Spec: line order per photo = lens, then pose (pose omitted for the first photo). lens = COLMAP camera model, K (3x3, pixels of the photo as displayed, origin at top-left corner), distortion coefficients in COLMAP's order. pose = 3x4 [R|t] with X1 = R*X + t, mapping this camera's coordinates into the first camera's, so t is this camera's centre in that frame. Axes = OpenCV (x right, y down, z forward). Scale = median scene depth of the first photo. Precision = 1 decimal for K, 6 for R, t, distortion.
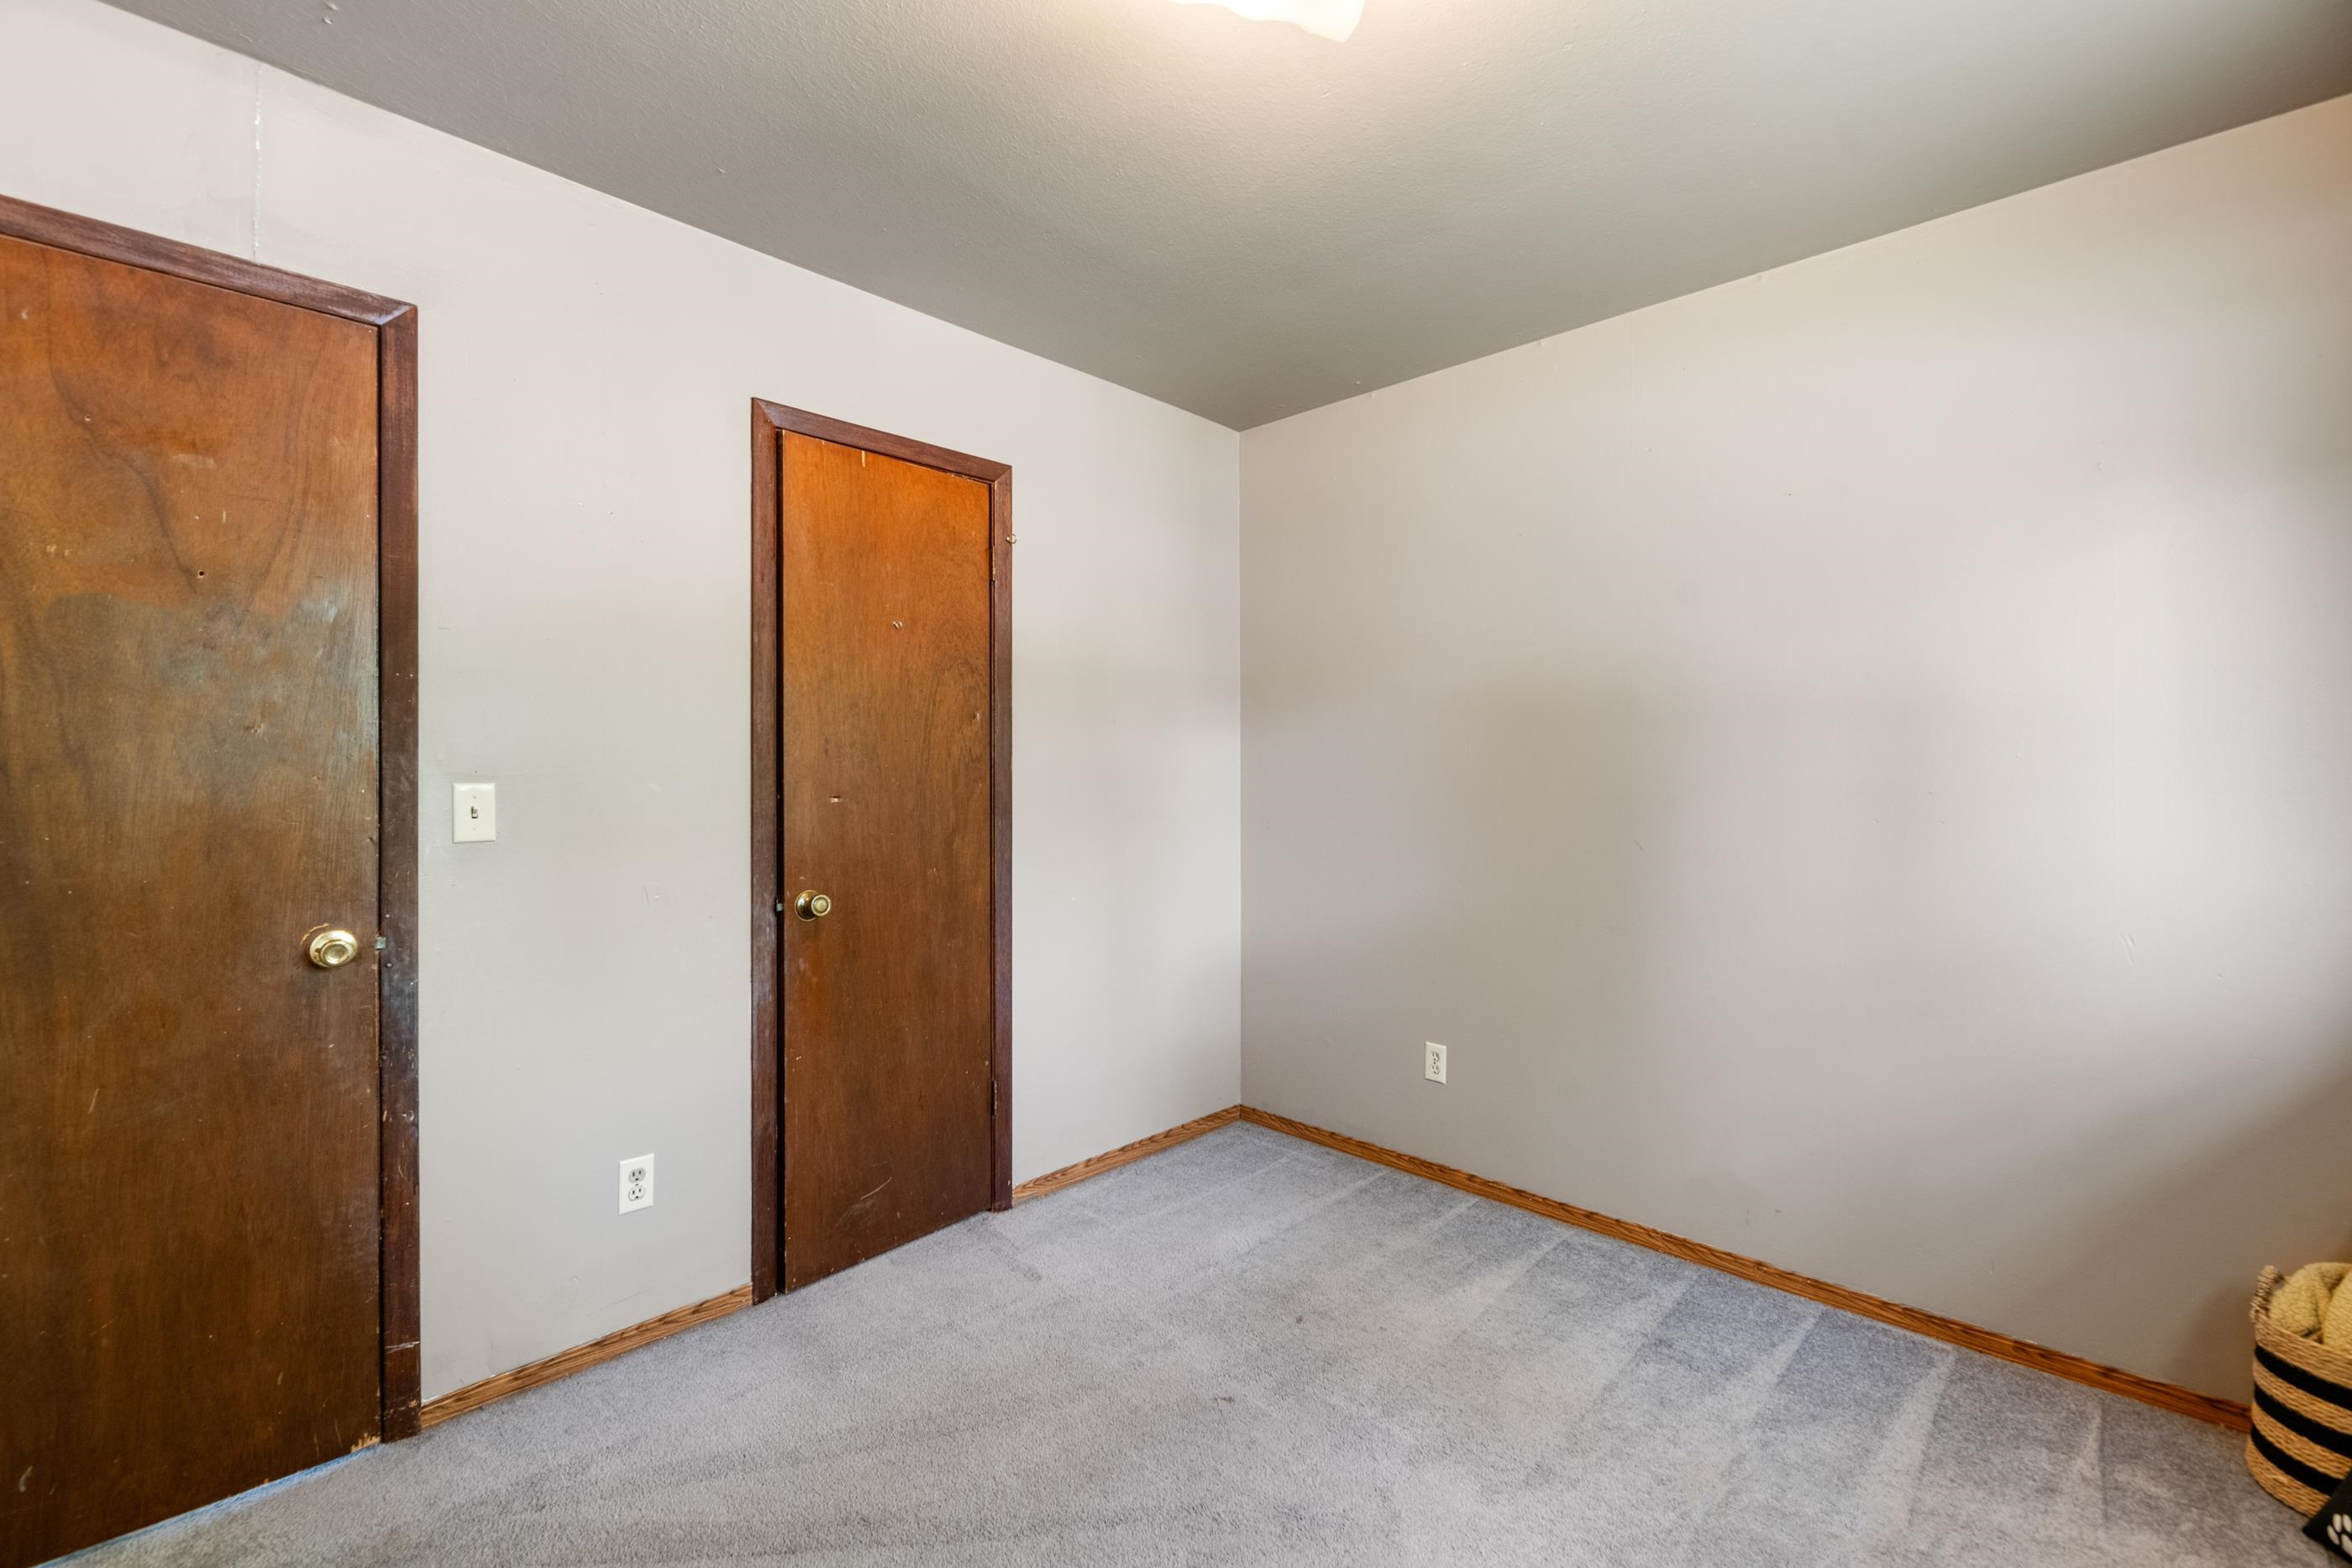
lens RADIAL K [[993.5, 0, 1175.8], [0, 993.5, 777.0], [0, 0, 1]] dist [-0.003474, -0.001993]
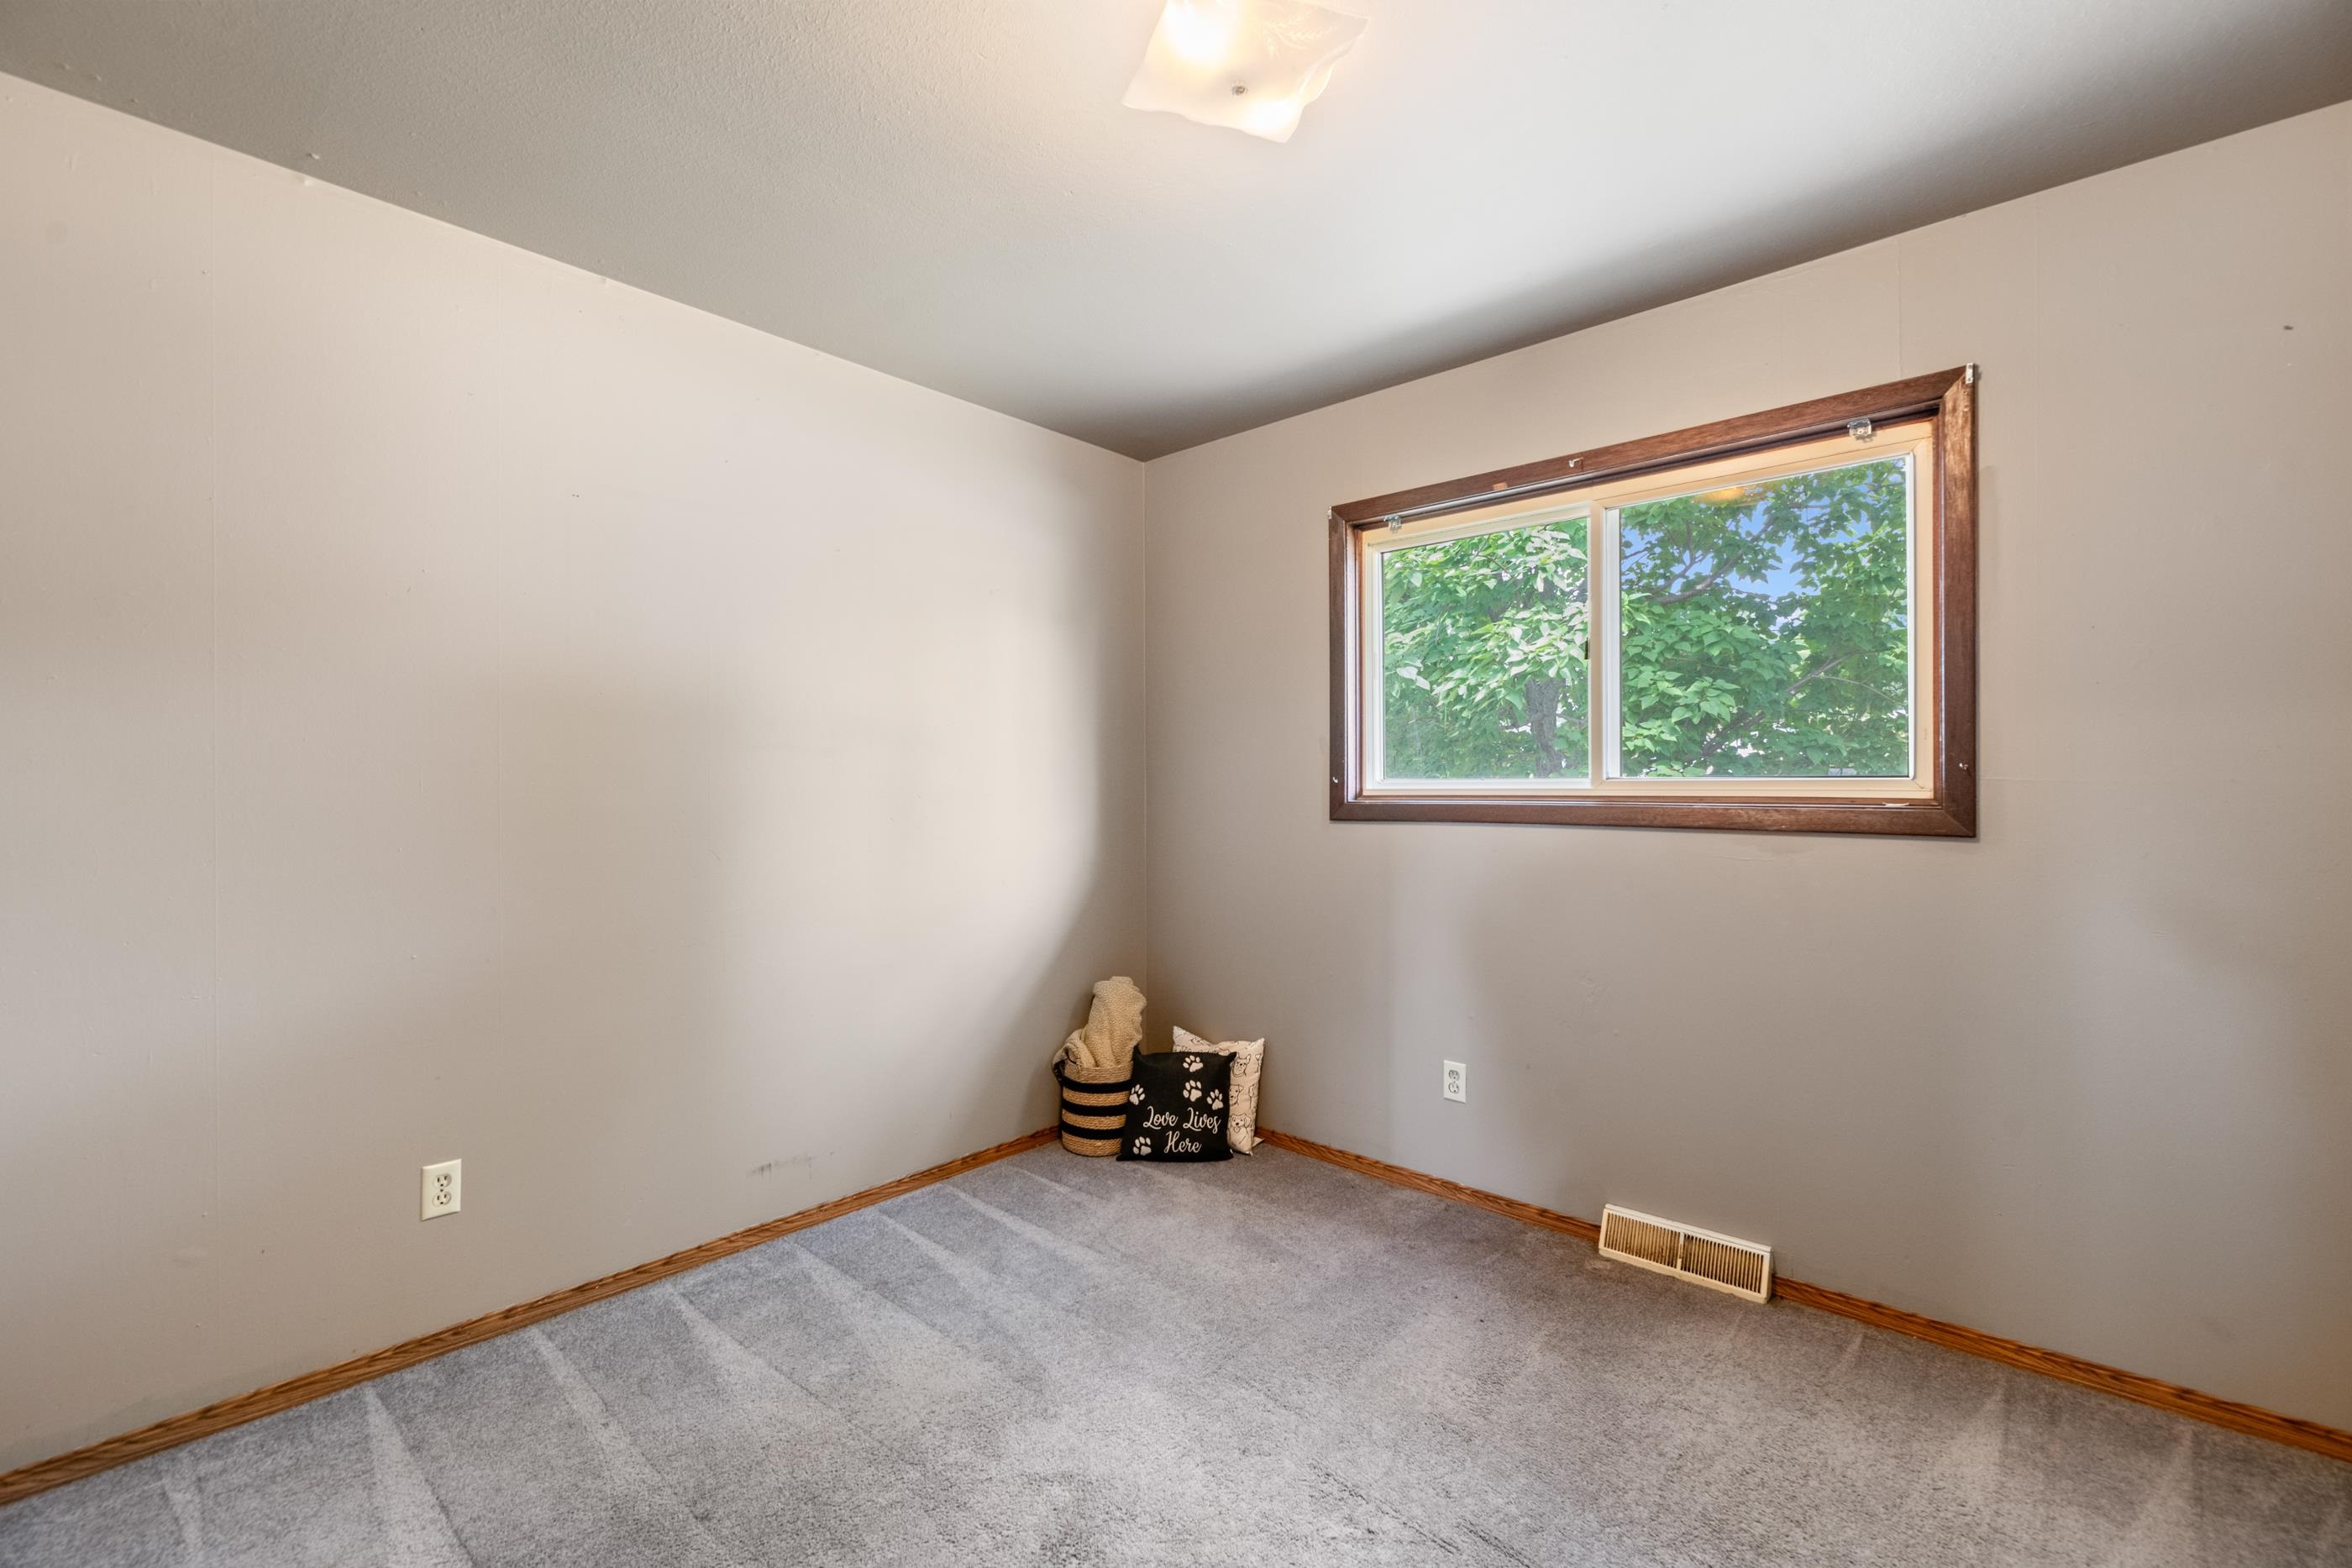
lens RADIAL K [[993.5, 0, 1160.0], [0, 993.5, 780.7], [0, 0, 1]] dist [-0.003474, -0.001993]
pose [[-0.025679, 0.002534, 0.999667, -0.575397], [0.003792, 0.999990, -0.002437, -0.003879], [-0.999663, 0.003728, -0.025689, 0.617492]]
